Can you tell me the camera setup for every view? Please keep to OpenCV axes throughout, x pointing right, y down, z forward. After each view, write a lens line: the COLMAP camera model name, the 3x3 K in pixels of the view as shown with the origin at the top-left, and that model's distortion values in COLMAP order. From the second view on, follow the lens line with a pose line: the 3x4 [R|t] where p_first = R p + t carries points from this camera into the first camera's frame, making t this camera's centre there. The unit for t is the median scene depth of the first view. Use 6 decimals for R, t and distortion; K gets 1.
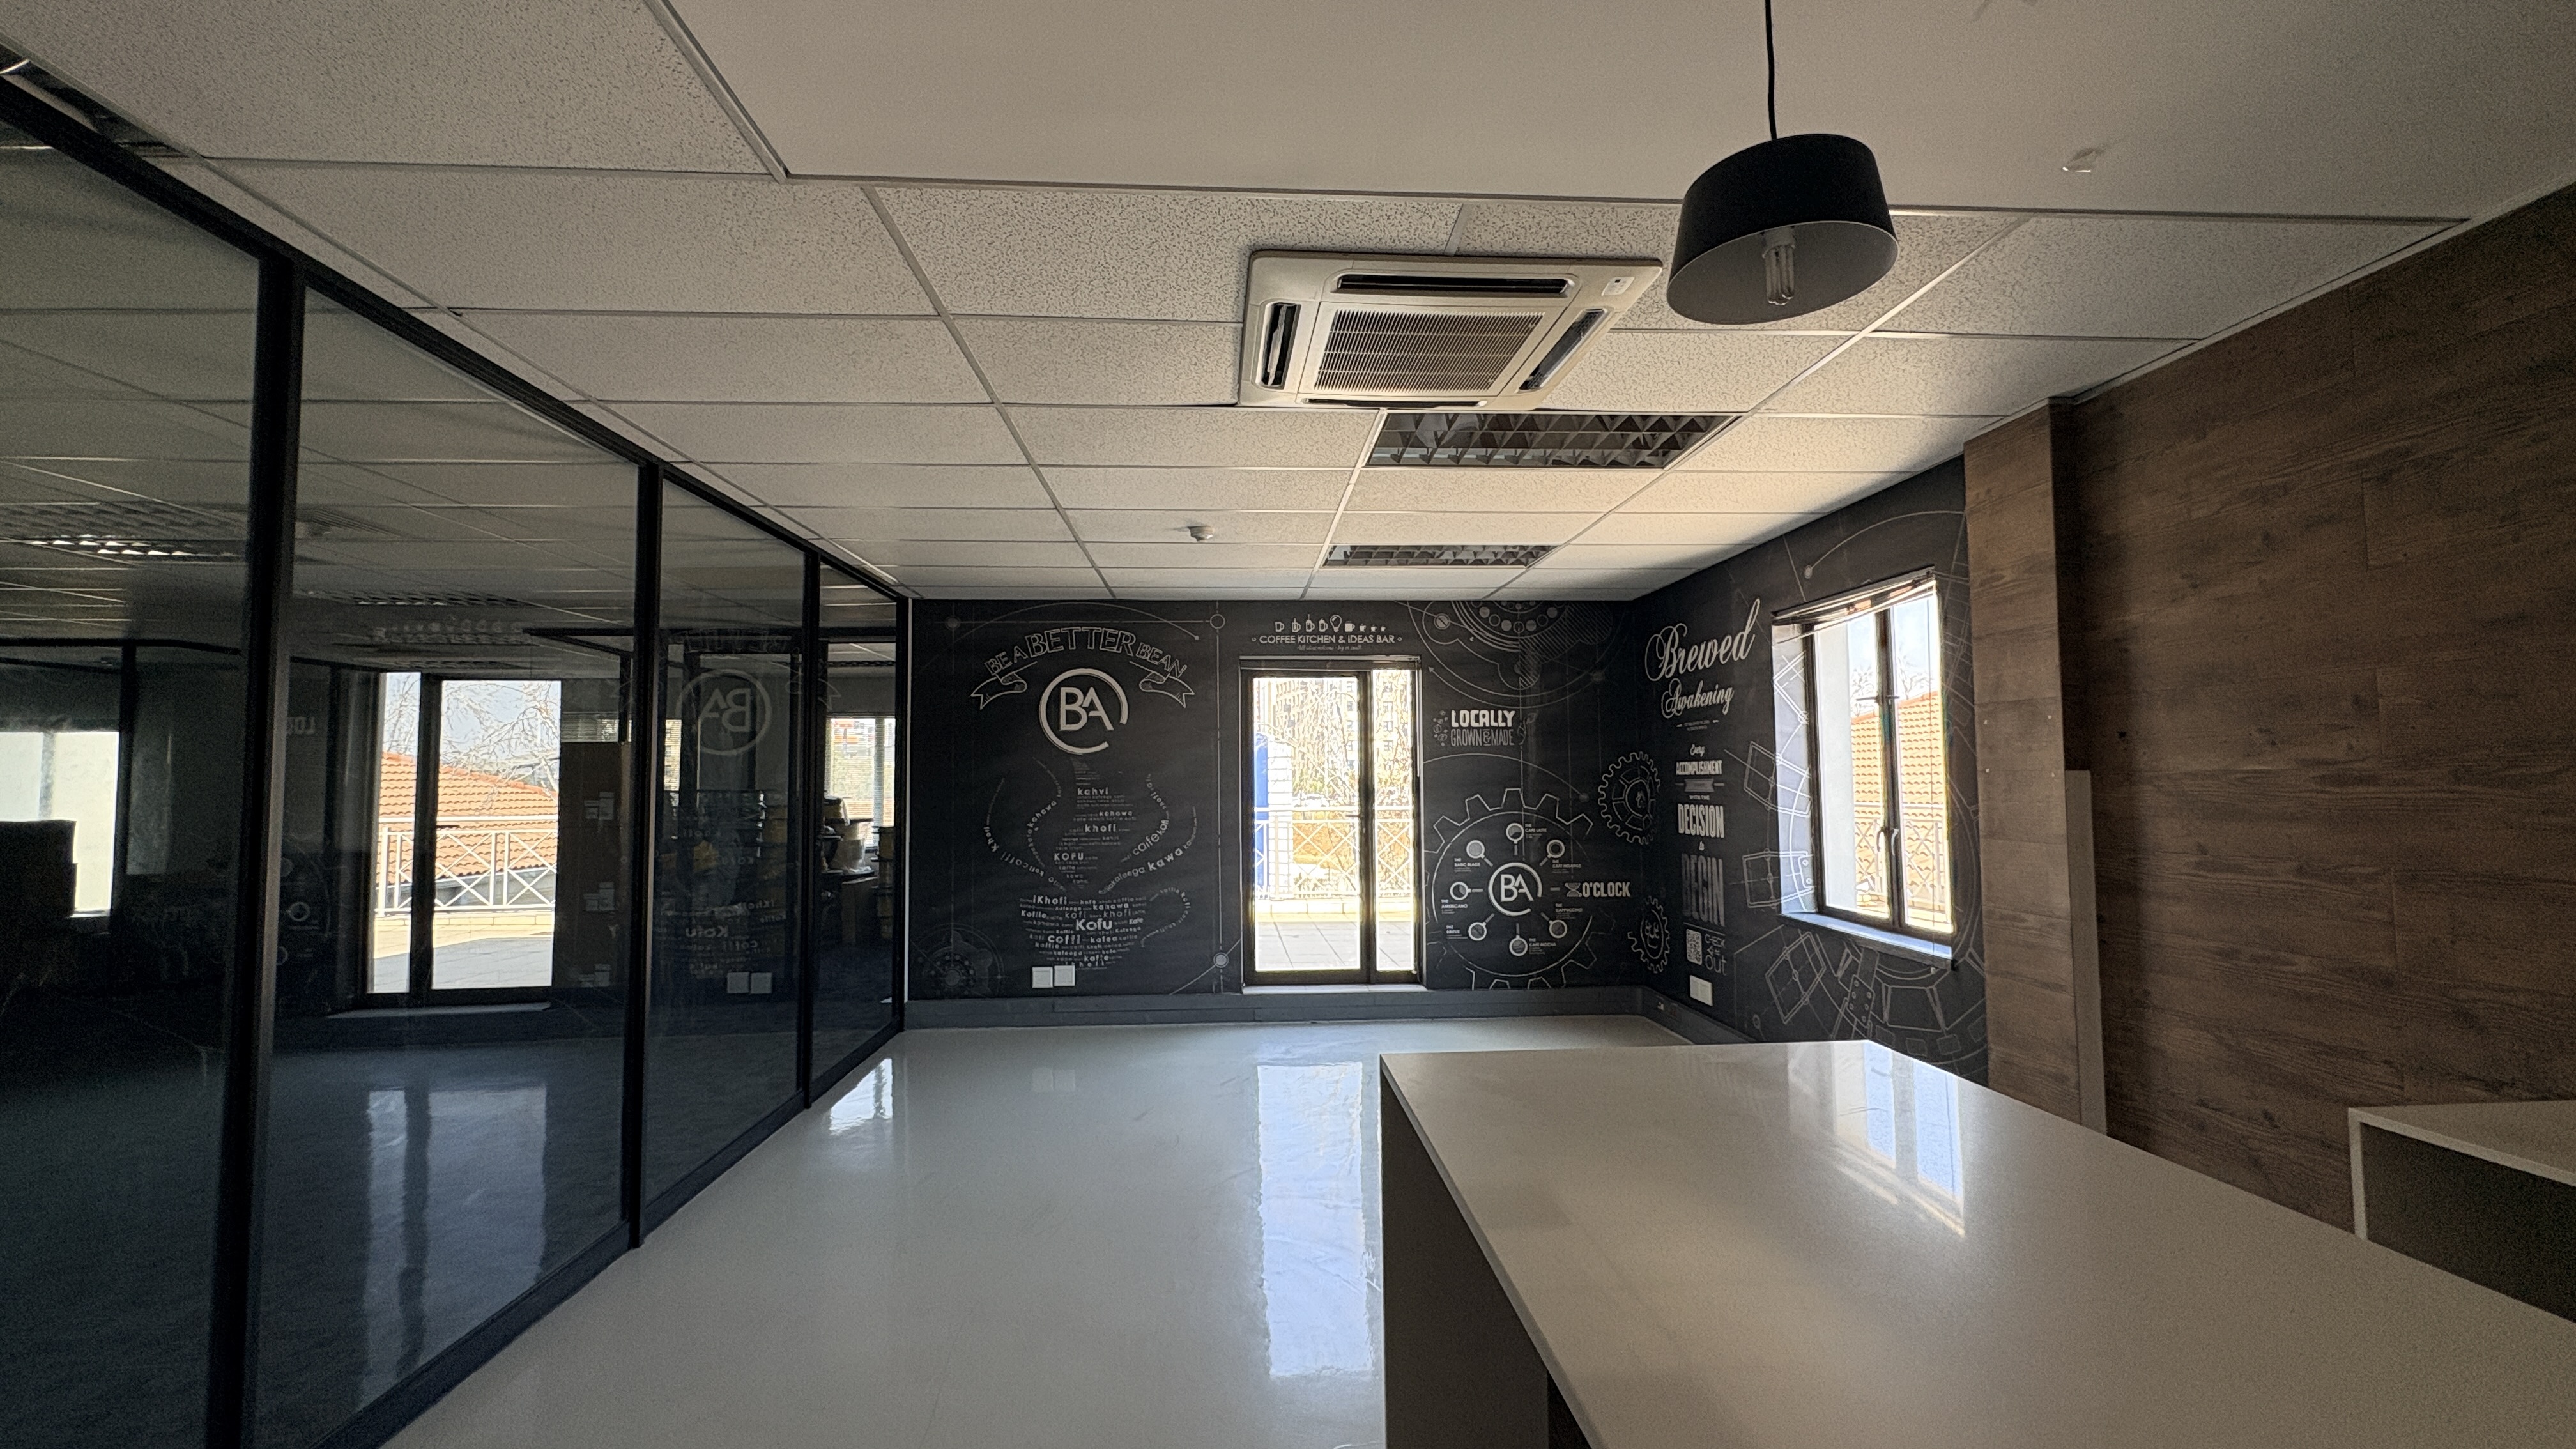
lens RADIAL K [[1022.7, 0, 1281.0], [0, 1022.7, 721.5], [0, 0, 1]] dist [-0.000965, 0.000255]
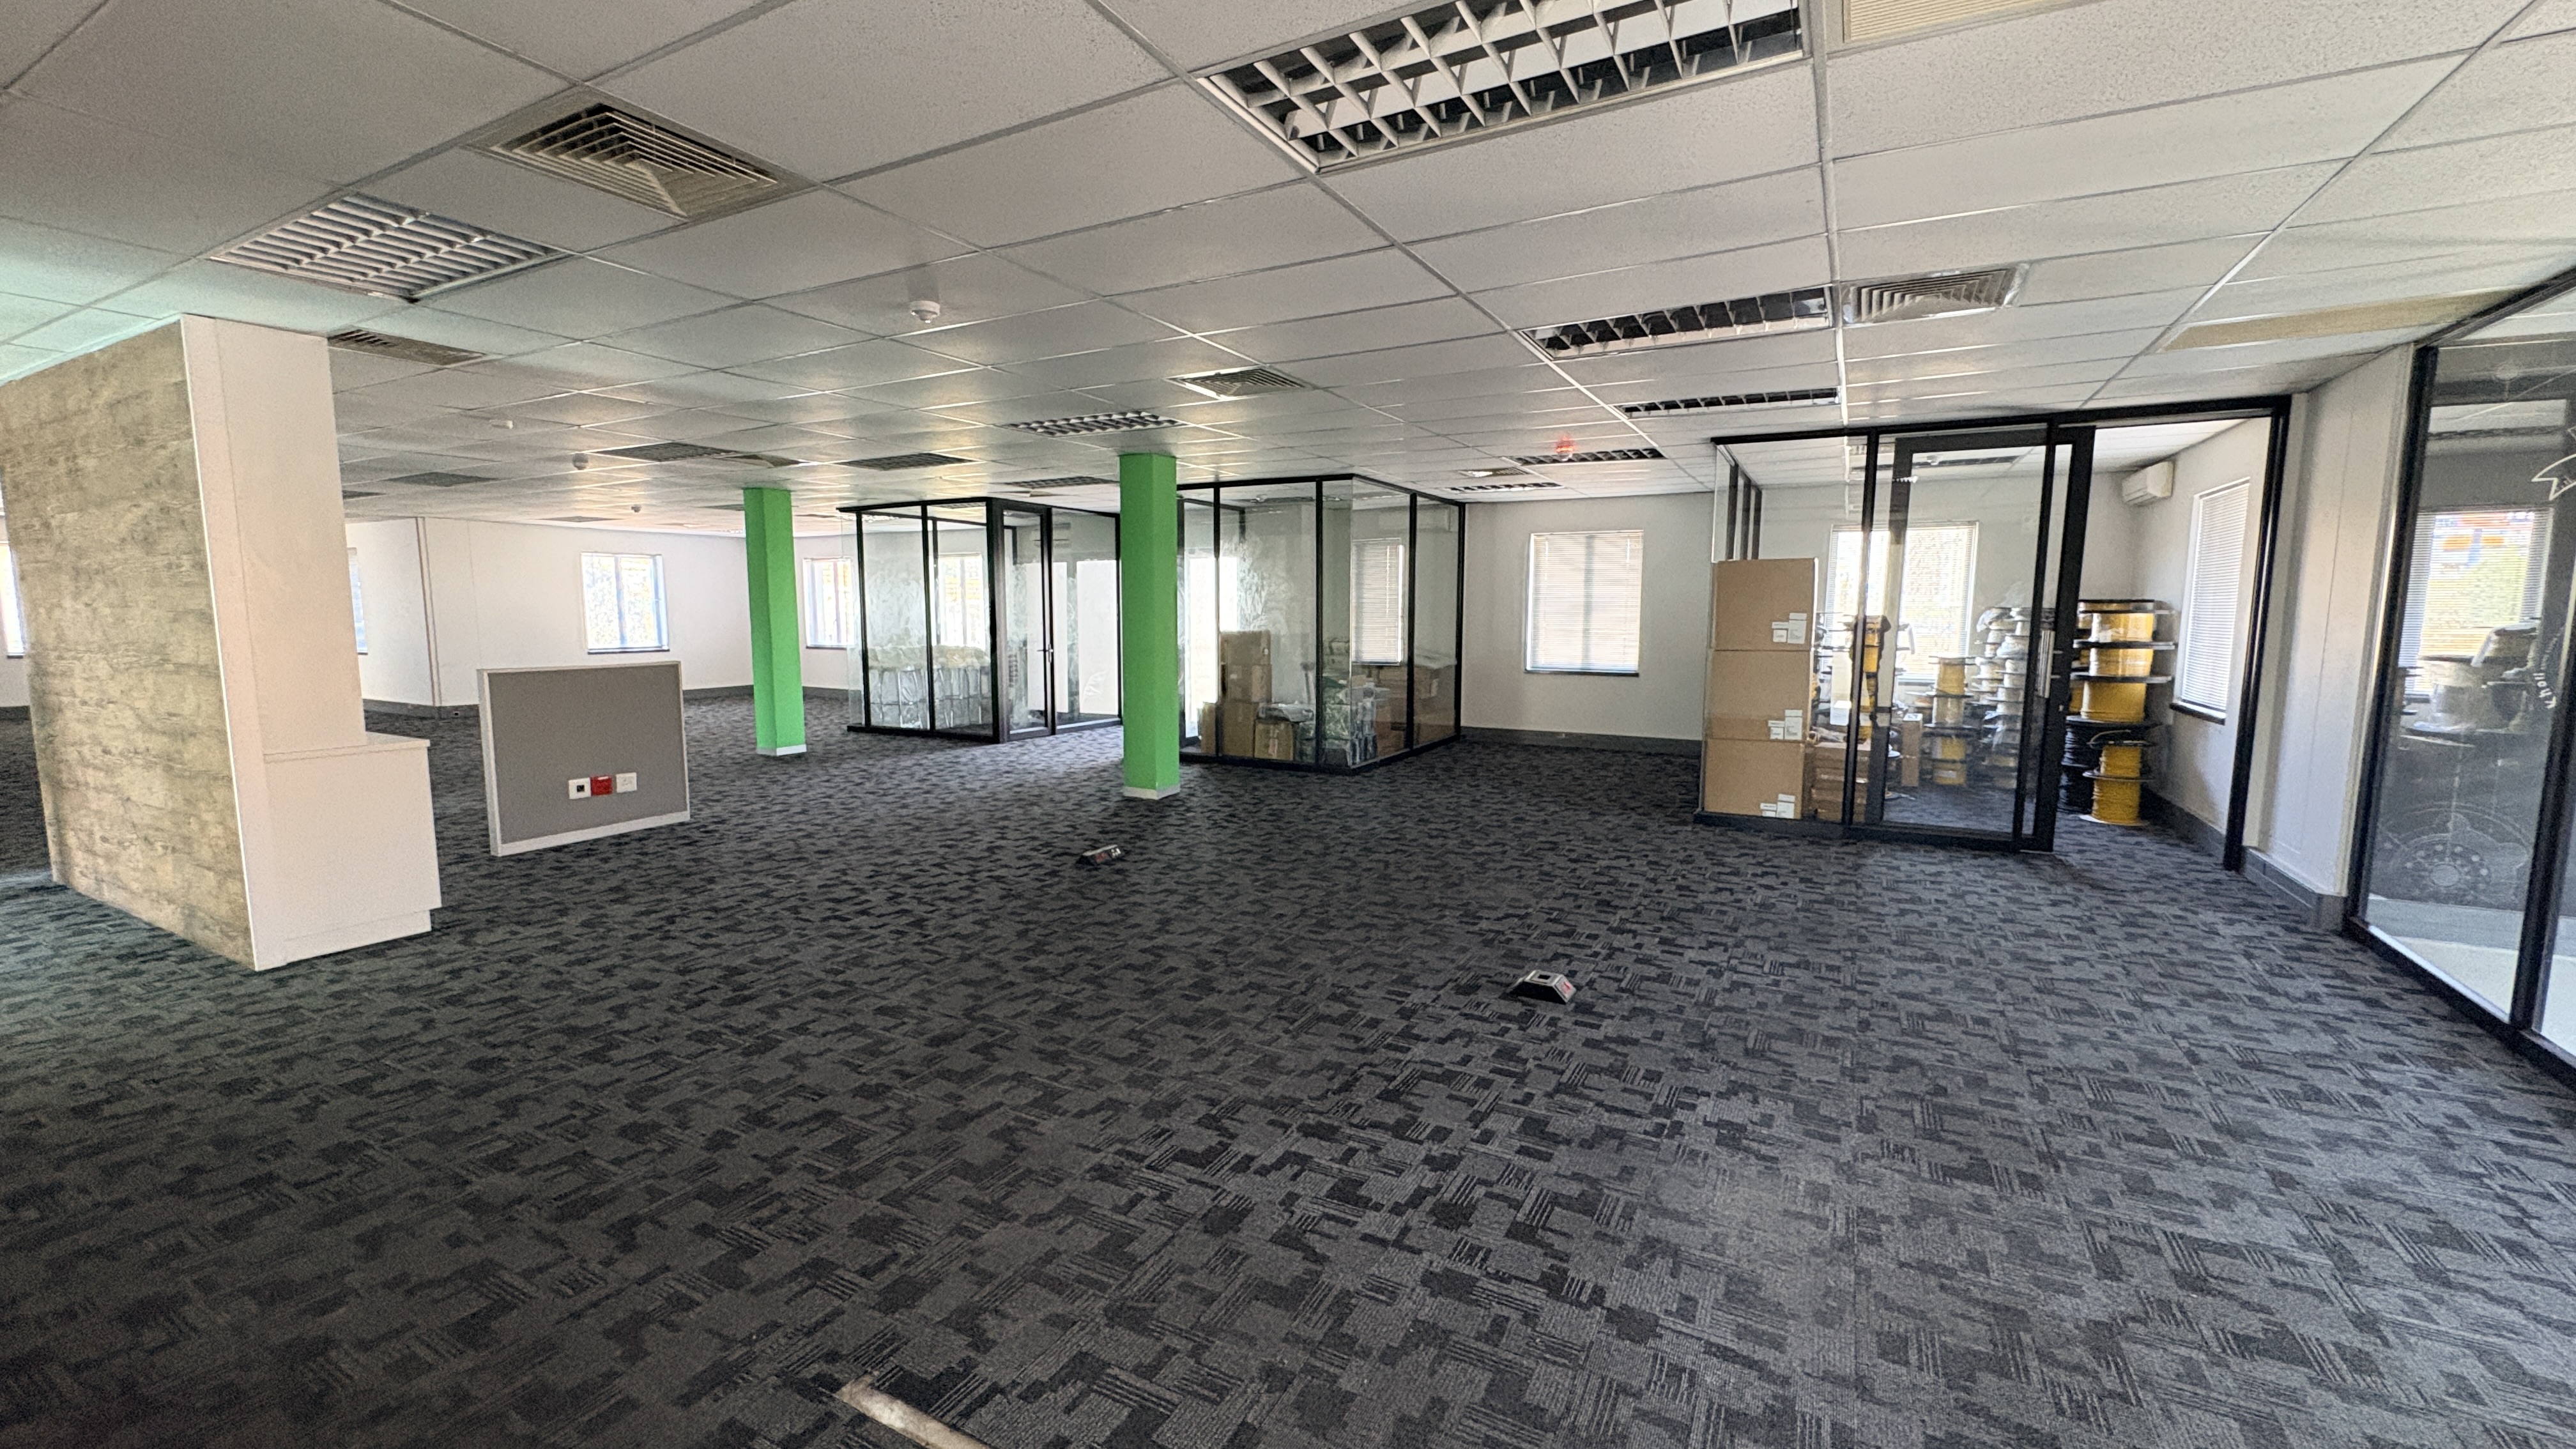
lens RADIAL K [[1022.7, 0, 1274.6], [0, 1022.7, 722.2], [0, 0, 1]] dist [-0.000965, 0.000255]
pose [[0.841848, 0.070694, -0.535064, -1.184798], [0.022578, 0.985904, 0.165784, 0.004884], [0.539242, -0.151645, 0.828385, -0.074393]]
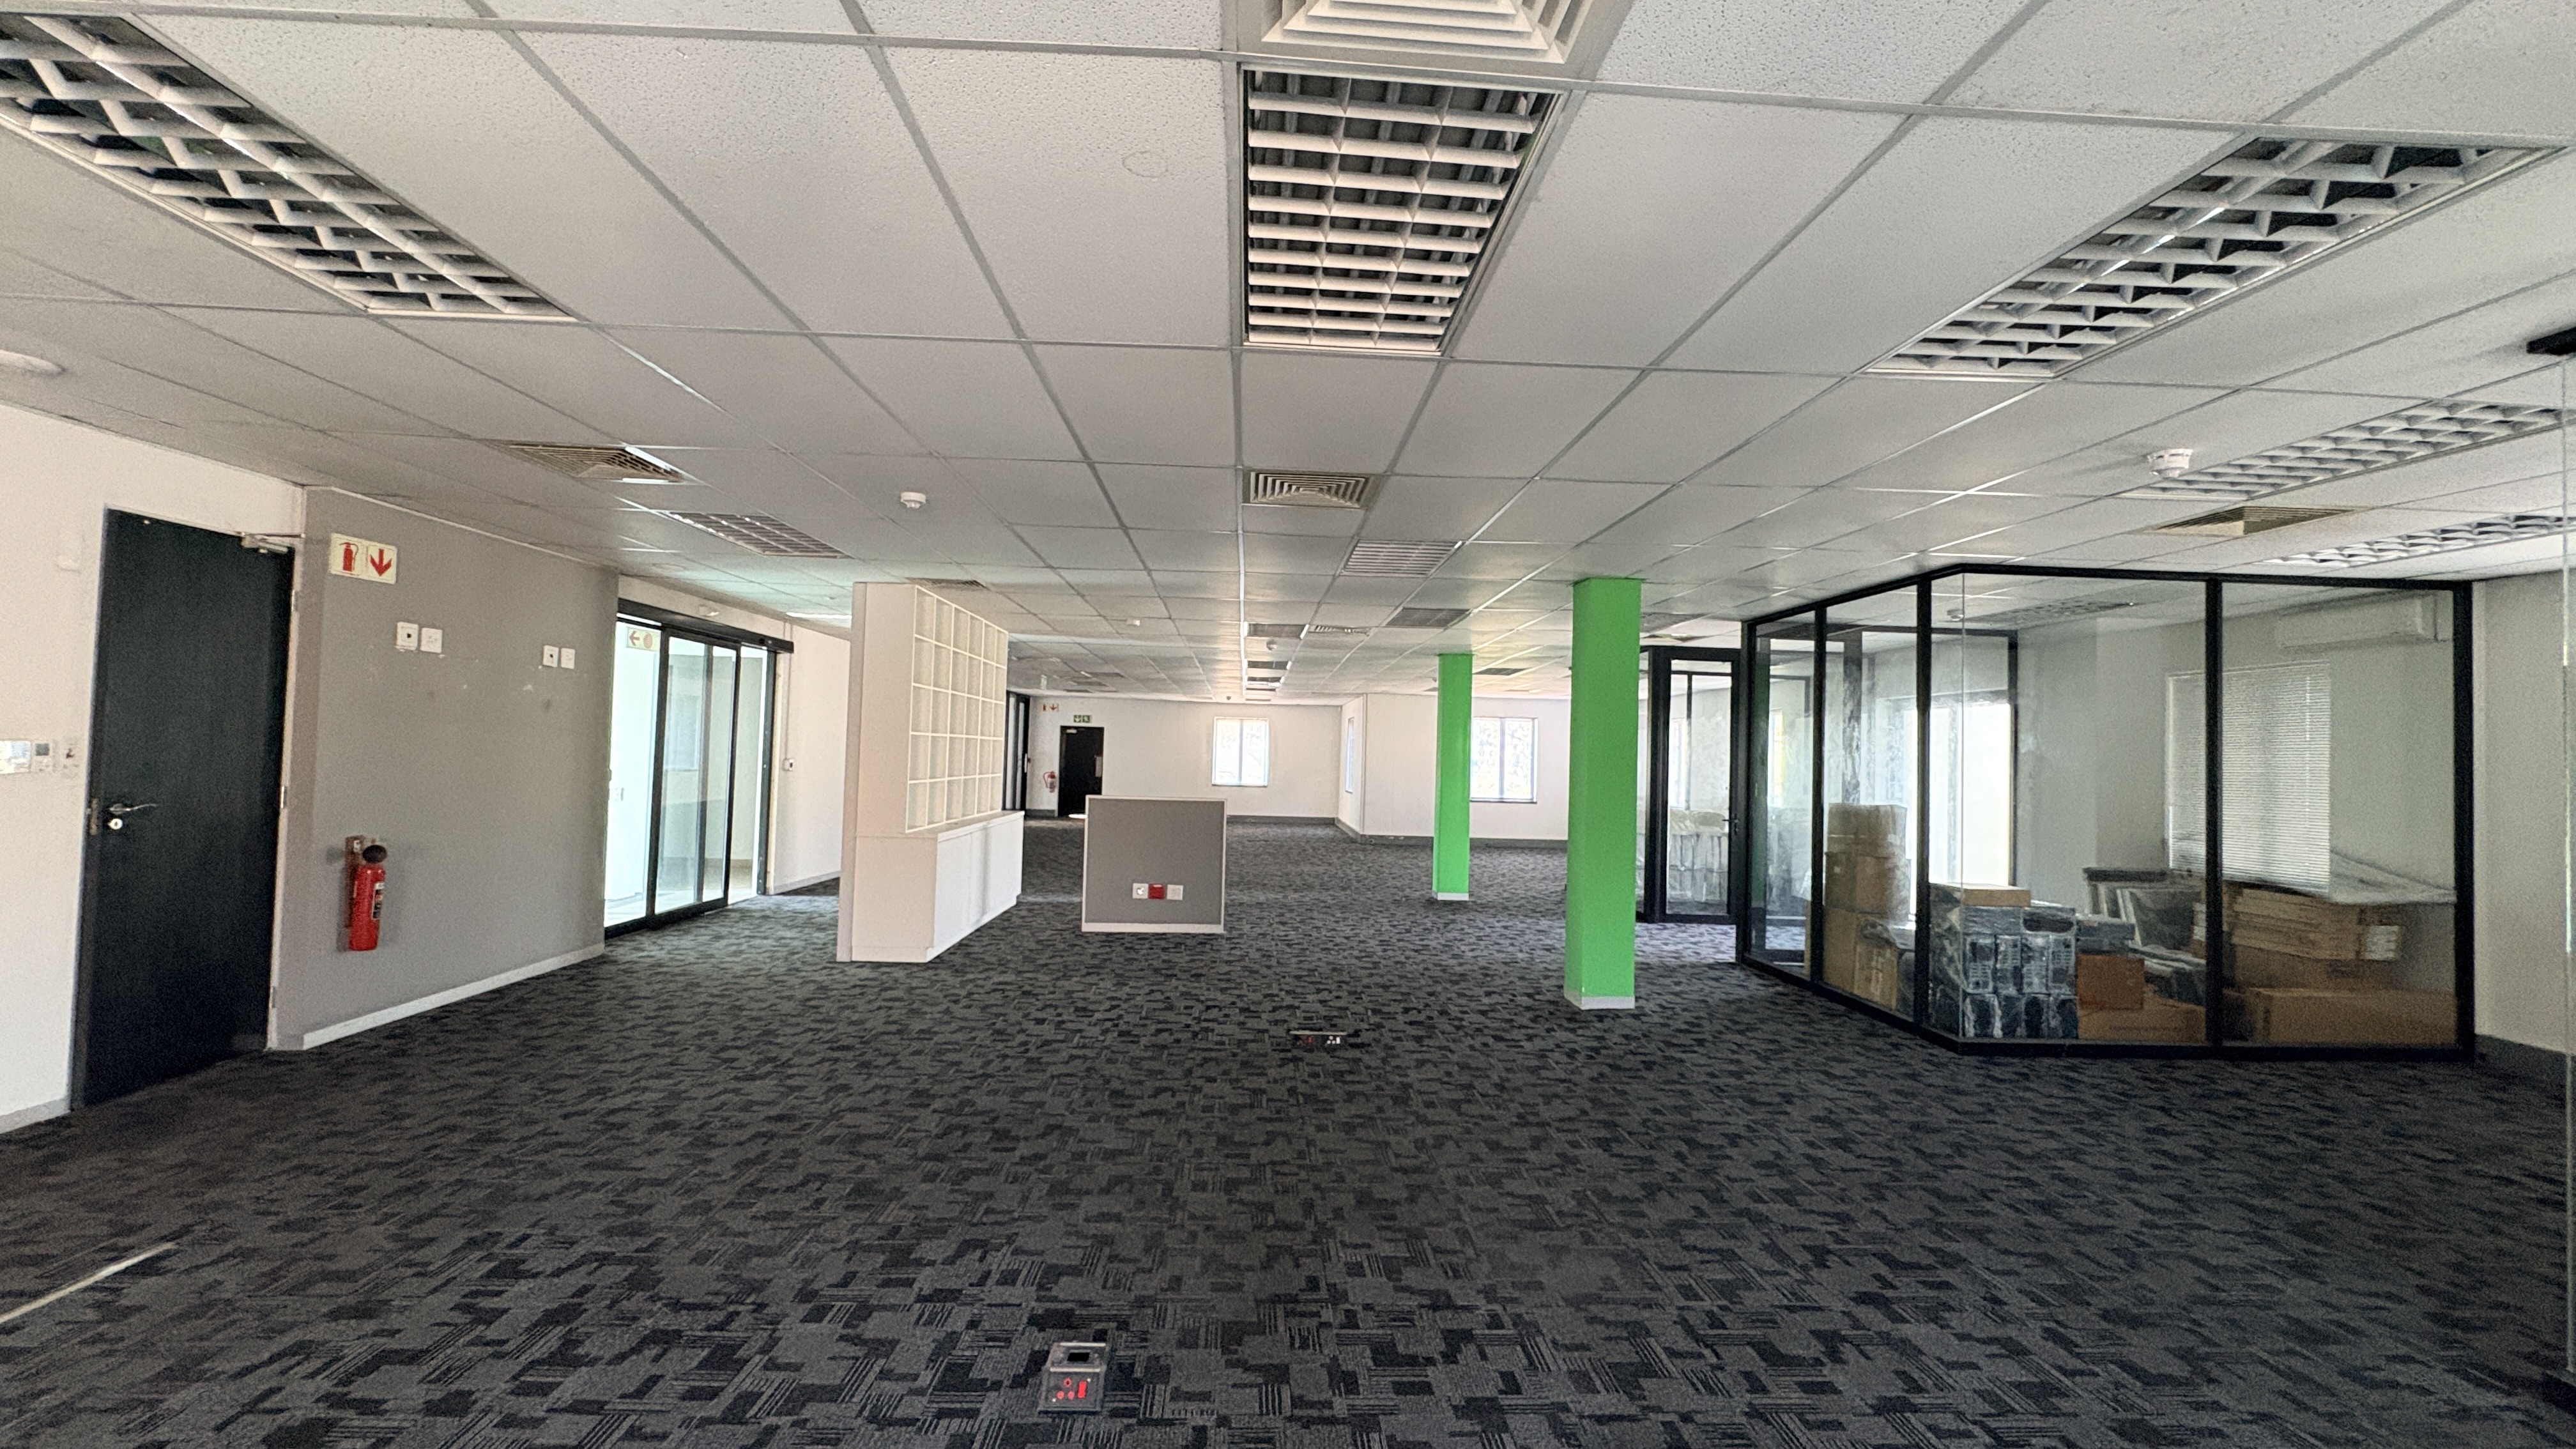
lens RADIAL K [[1022.7, 0, 1286.5], [0, 1022.7, 724.1], [0, 0, 1]] dist [-0.000965, 0.000255]
pose [[-0.014032, -0.023001, -0.999637, -0.814567], [0.028673, 0.999315, -0.023396, 0.080303], [0.999490, -0.028991, -0.013363, 1.198539]]
